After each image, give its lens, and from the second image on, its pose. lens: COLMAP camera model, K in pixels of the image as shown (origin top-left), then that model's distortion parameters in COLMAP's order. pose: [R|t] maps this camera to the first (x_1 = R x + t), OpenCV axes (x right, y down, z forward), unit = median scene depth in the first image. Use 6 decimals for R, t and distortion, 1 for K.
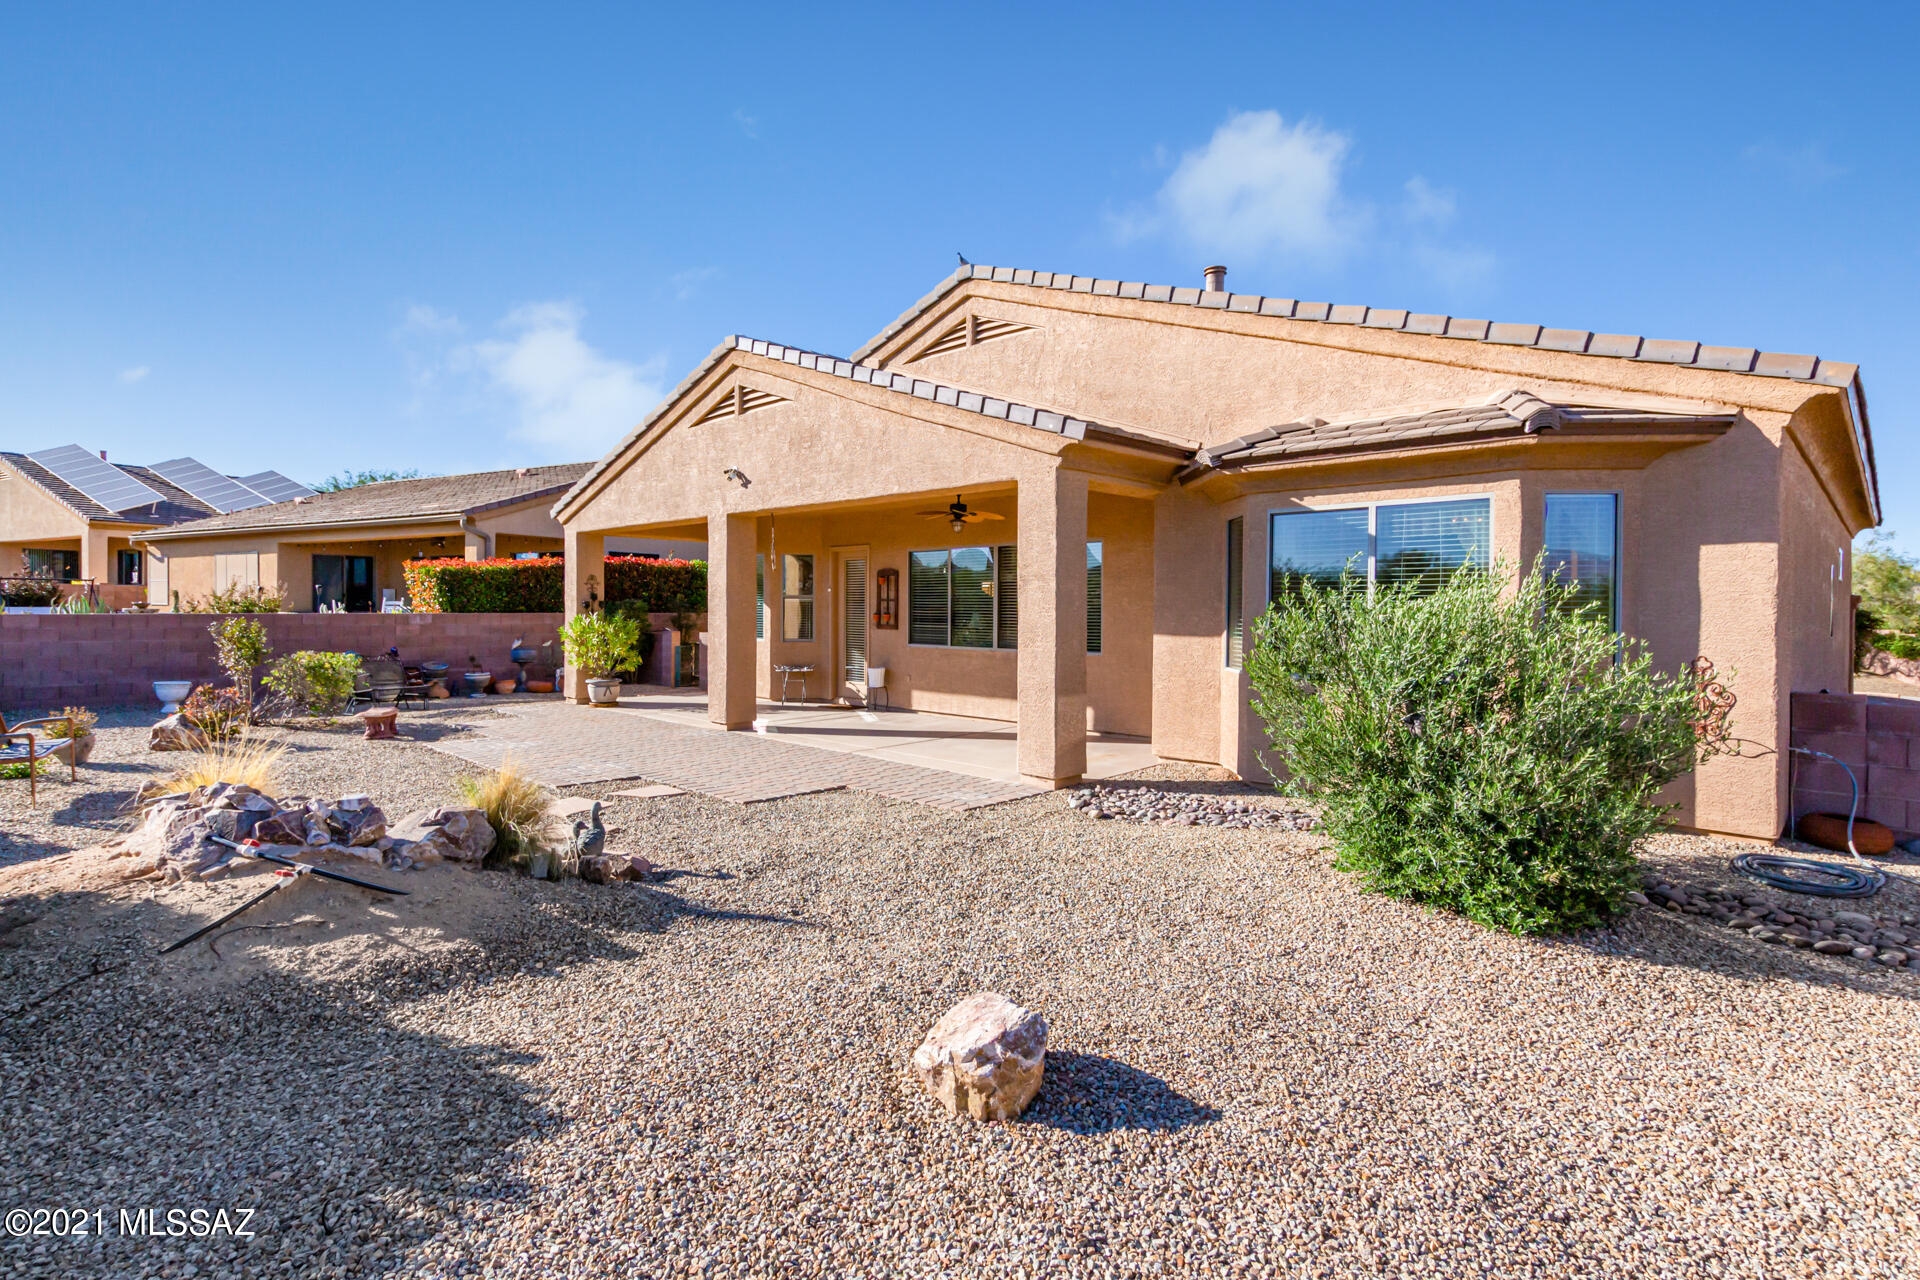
lens RADIAL K [[952.4, 0, 967.5], [0, 952.4, 627.7], [0, 0, 1]] dist [0.010002, 0.000255]
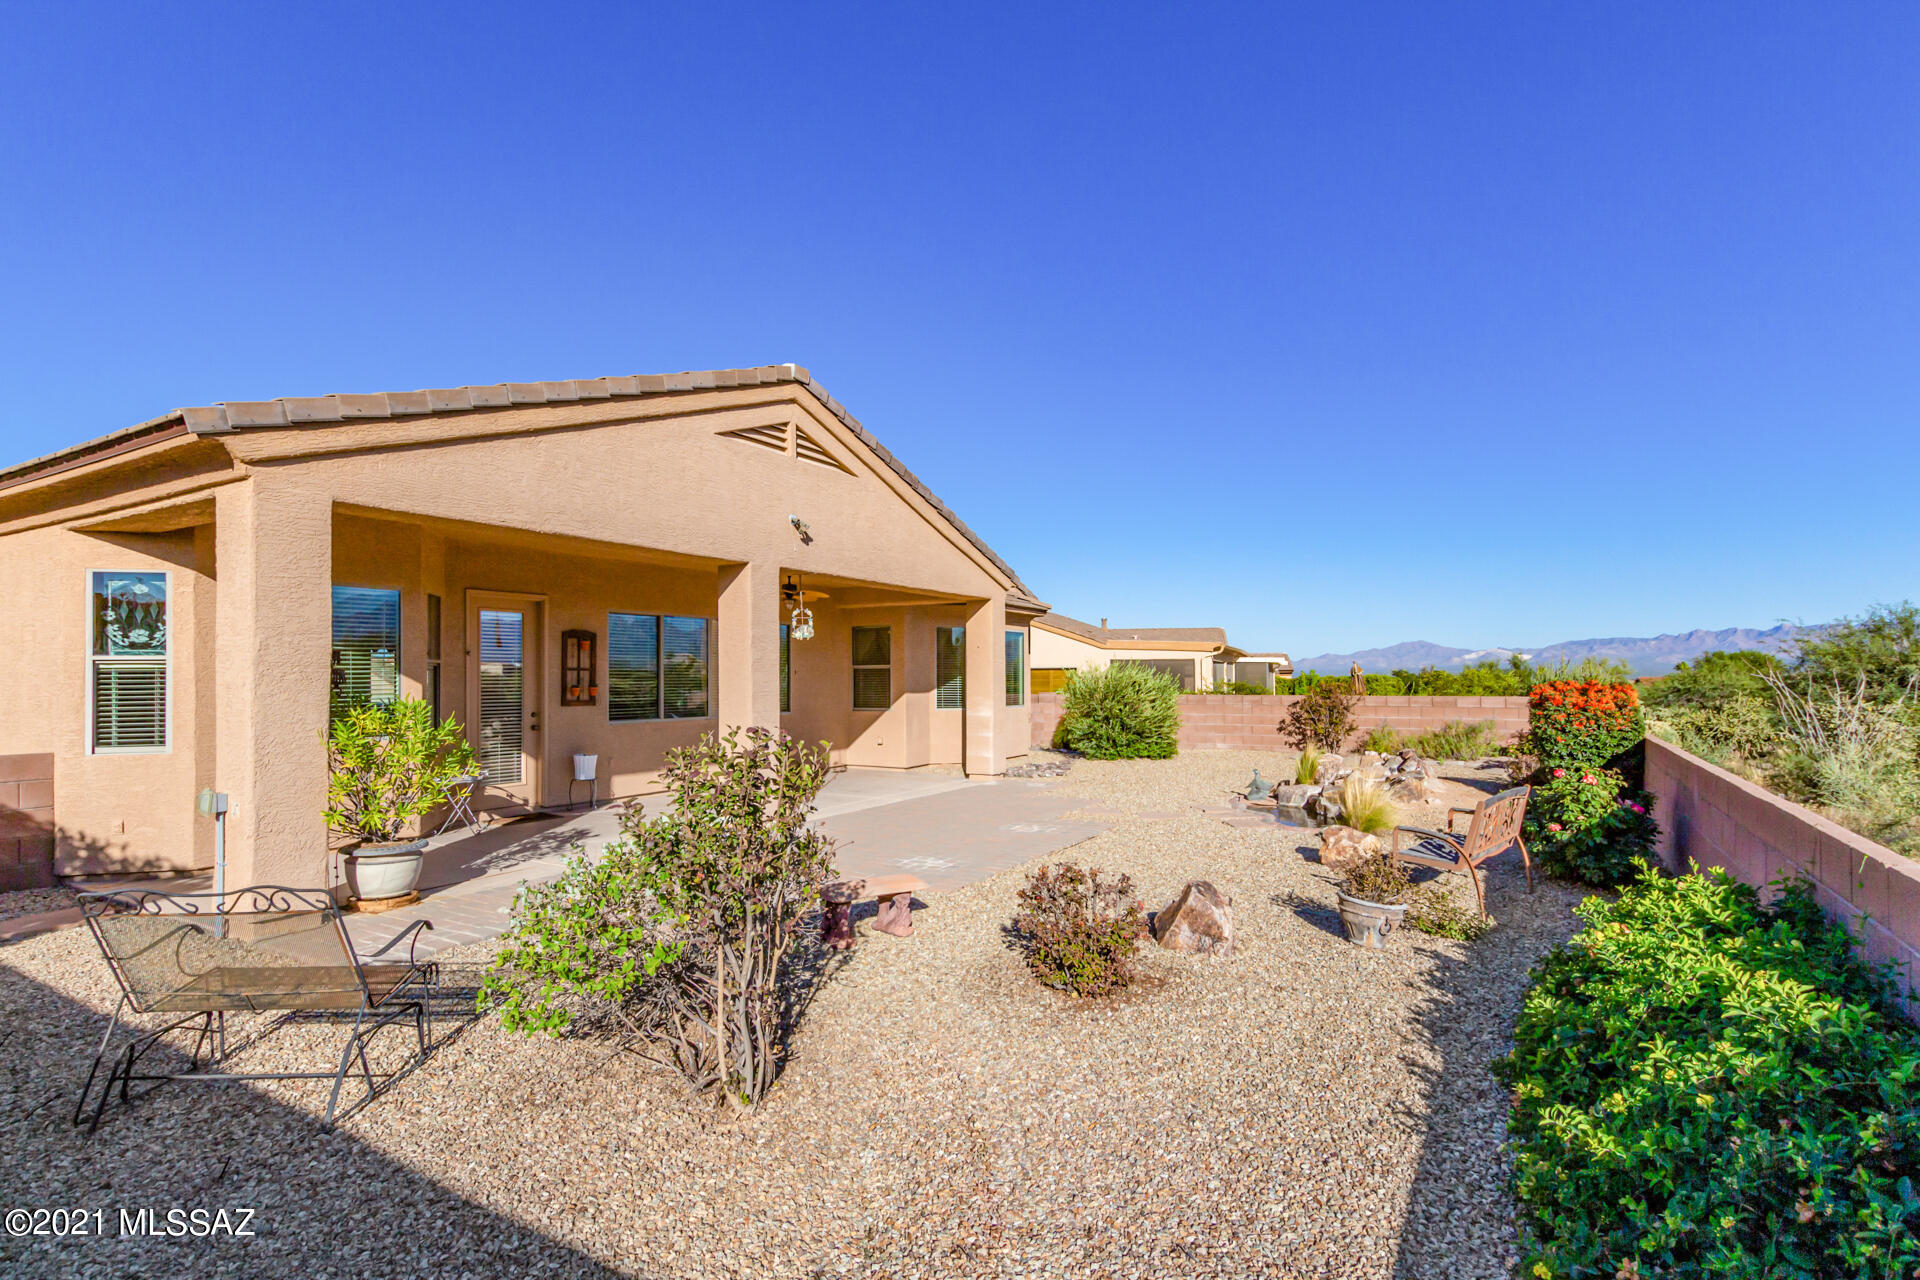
lens RADIAL K [[933.5, 0, 952.1], [0, 933.5, 656.1], [0, 0, 1]] dist [0.014117, 0.000095]
pose [[-0.227766, 0.010114, 0.973663, -1.084754], [0.021073, 0.999763, -0.005456, -0.034829], [-0.973488, 0.019275, -0.227925, 1.046858]]
